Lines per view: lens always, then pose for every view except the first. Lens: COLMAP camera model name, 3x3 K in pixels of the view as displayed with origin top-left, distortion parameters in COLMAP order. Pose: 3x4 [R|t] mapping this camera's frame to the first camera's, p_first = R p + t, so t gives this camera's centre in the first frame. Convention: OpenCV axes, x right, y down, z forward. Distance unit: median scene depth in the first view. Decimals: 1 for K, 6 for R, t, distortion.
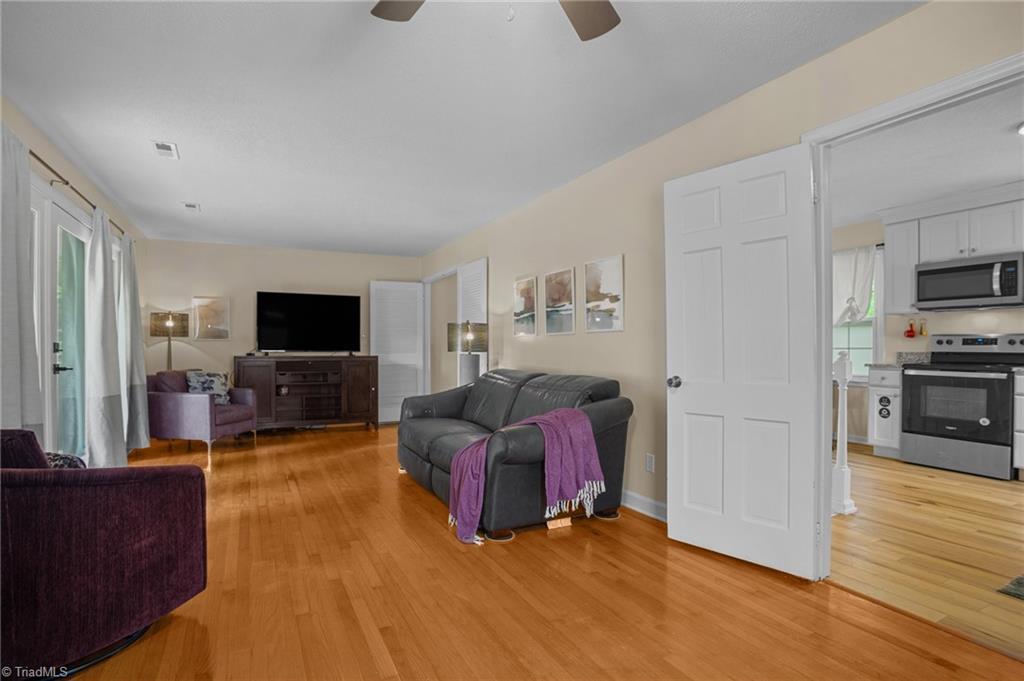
lens RADIAL K [[502.4, 0, 509.3], [0, 502.4, 351.9], [0, 0, 1]] dist [-0.059130, 0.021393]
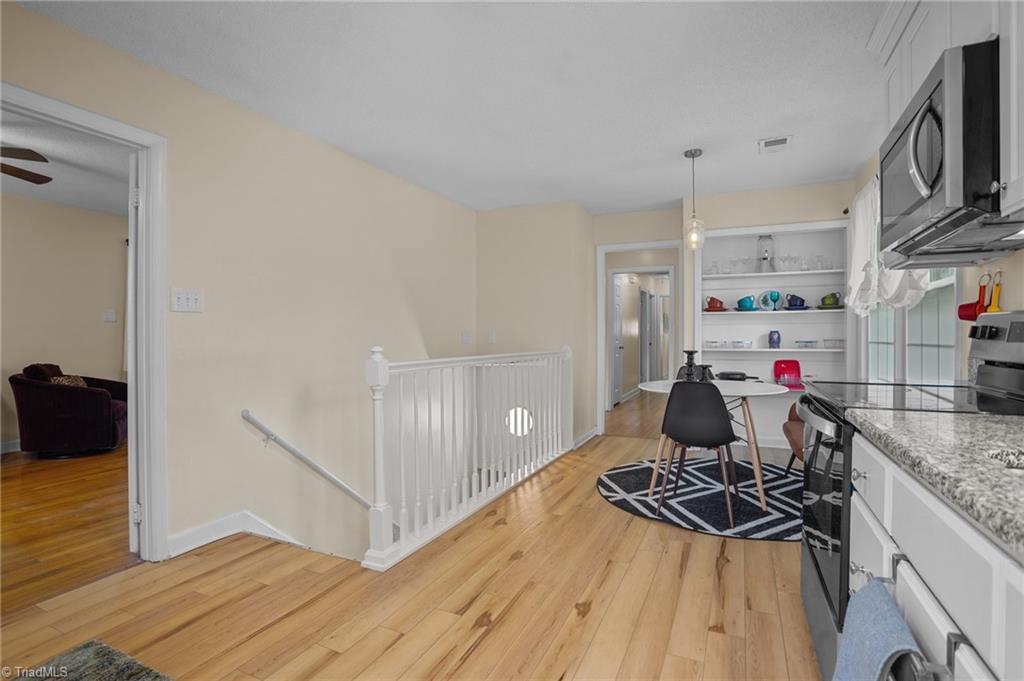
lens RADIAL K [[502.4, 0, 507.8], [0, 502.4, 334.8], [0, 0, 1]] dist [-0.059130, 0.021393]
pose [[0.605504, 0.005445, -0.795824, 0.981840], [-0.013085, 0.999910, -0.003114, -0.012968], [0.795735, 0.012299, 0.605520, 0.496341]]
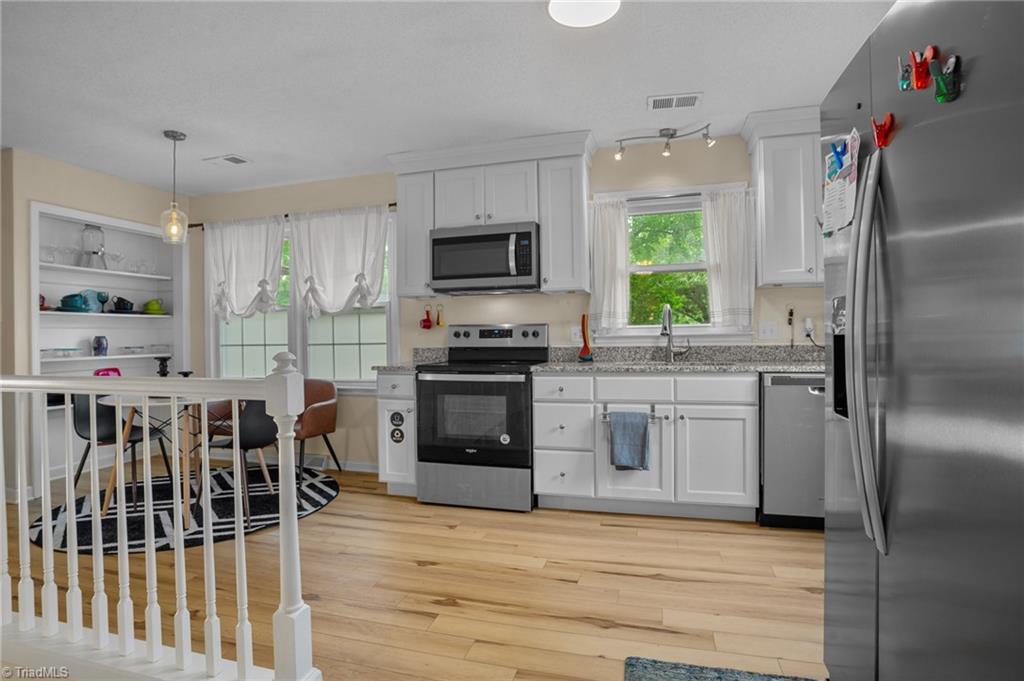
lens RADIAL K [[538.5, 0, 507.9], [0, 538.5, 333.6], [0, 0, 1]] dist [-0.060676, 0.010222]
pose [[0.683680, 0.001036, 0.729782, 0.322473], [0.018535, 0.999652, -0.018783, -0.004178], [-0.729547, 0.026369, 0.683422, 0.362344]]
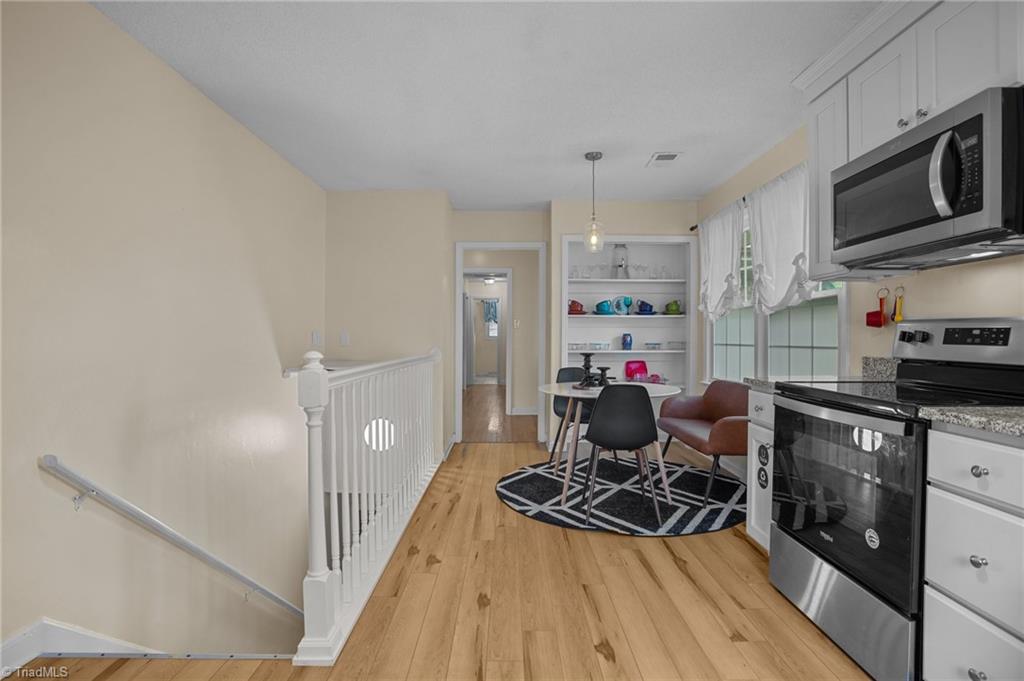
lens RADIAL K [[502.4, 0, 507.6], [0, 502.4, 337.1], [0, 0, 1]] dist [-0.059130, 0.021393]
pose [[0.887908, 0.010434, -0.459903, 0.780669], [-0.015822, 0.999844, -0.007864, -0.010709], [0.459749, 0.014259, 0.887934, 0.441812]]
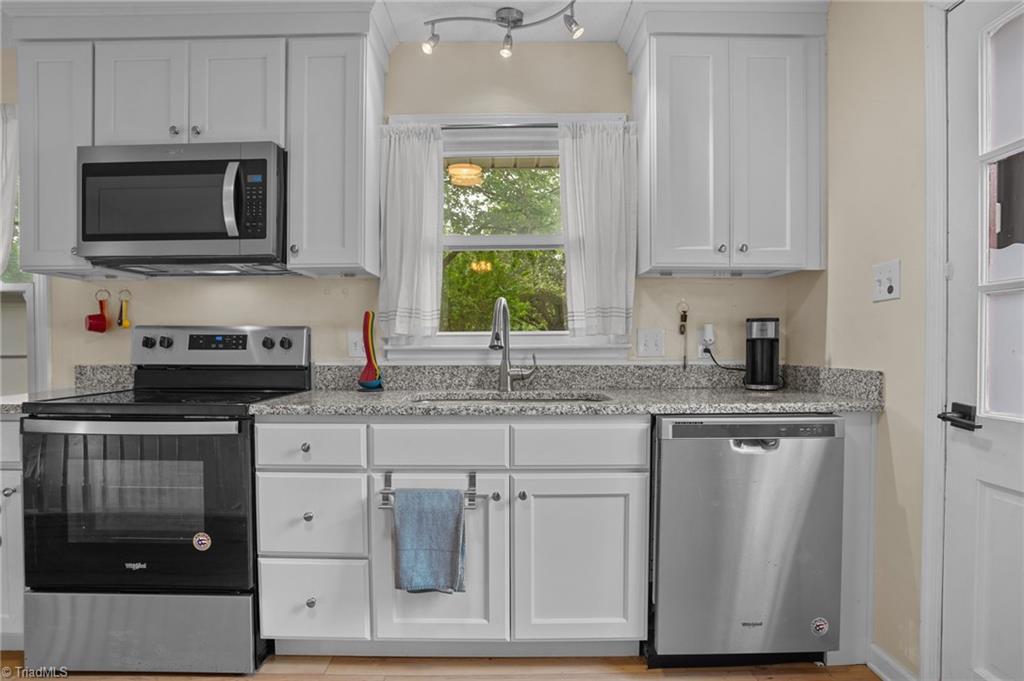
lens RADIAL K [[538.5, 0, 511.3], [0, 538.5, 358.2], [0, 0, 1]] dist [-0.060676, 0.010222]
pose [[0.445493, -0.017197, 0.895120, 0.617816], [0.009589, 0.999850, 0.014437, -0.009929], [-0.895234, 0.002152, 0.445591, 0.501388]]
